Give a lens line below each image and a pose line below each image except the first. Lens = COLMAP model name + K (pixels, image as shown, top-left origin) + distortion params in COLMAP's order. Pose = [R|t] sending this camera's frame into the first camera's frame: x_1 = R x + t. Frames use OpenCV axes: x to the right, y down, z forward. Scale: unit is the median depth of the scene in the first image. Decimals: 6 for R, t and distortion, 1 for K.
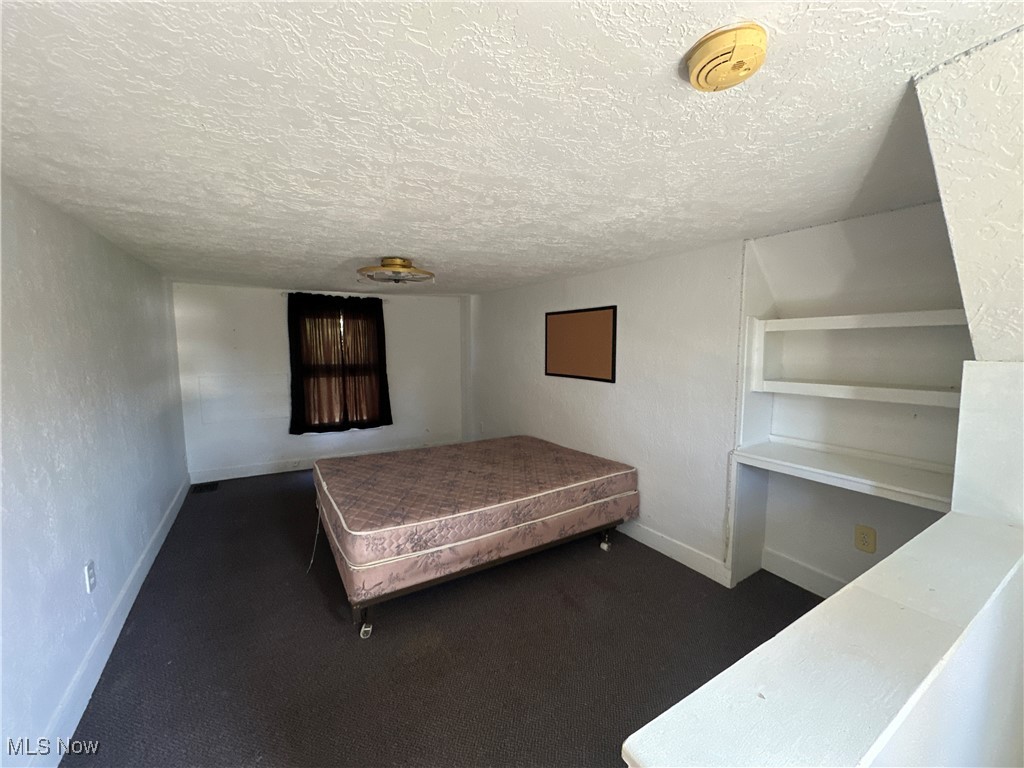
lens RADIAL K [[408.8, 0, 512.0], [0, 408.8, 384.0], [0, 0, 1]] dist [-0.002042, 0.000325]
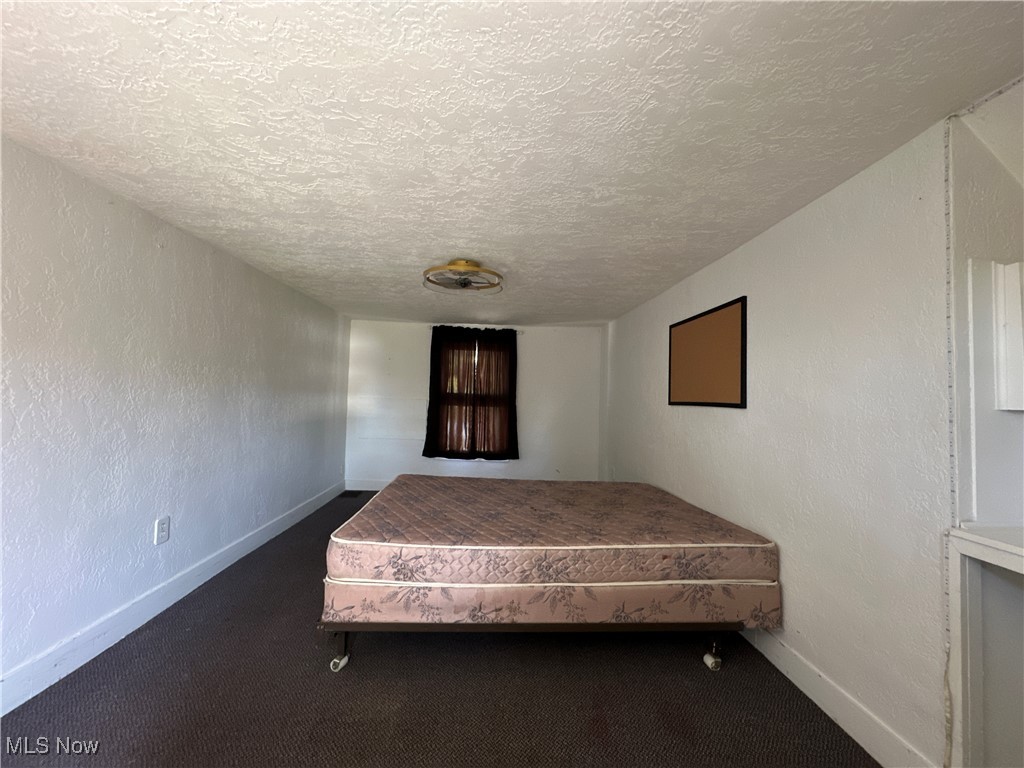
lens RADIAL K [[408.8, 0, 512.0], [0, 408.8, 384.0], [0, 0, 1]] dist [-0.002042, 0.000325]
pose [[0.878526, 0.010451, -0.477580, 0.301442], [-0.078037, 0.989470, -0.121900, 0.089595], [0.471277, 0.144362, 0.870091, 0.292906]]
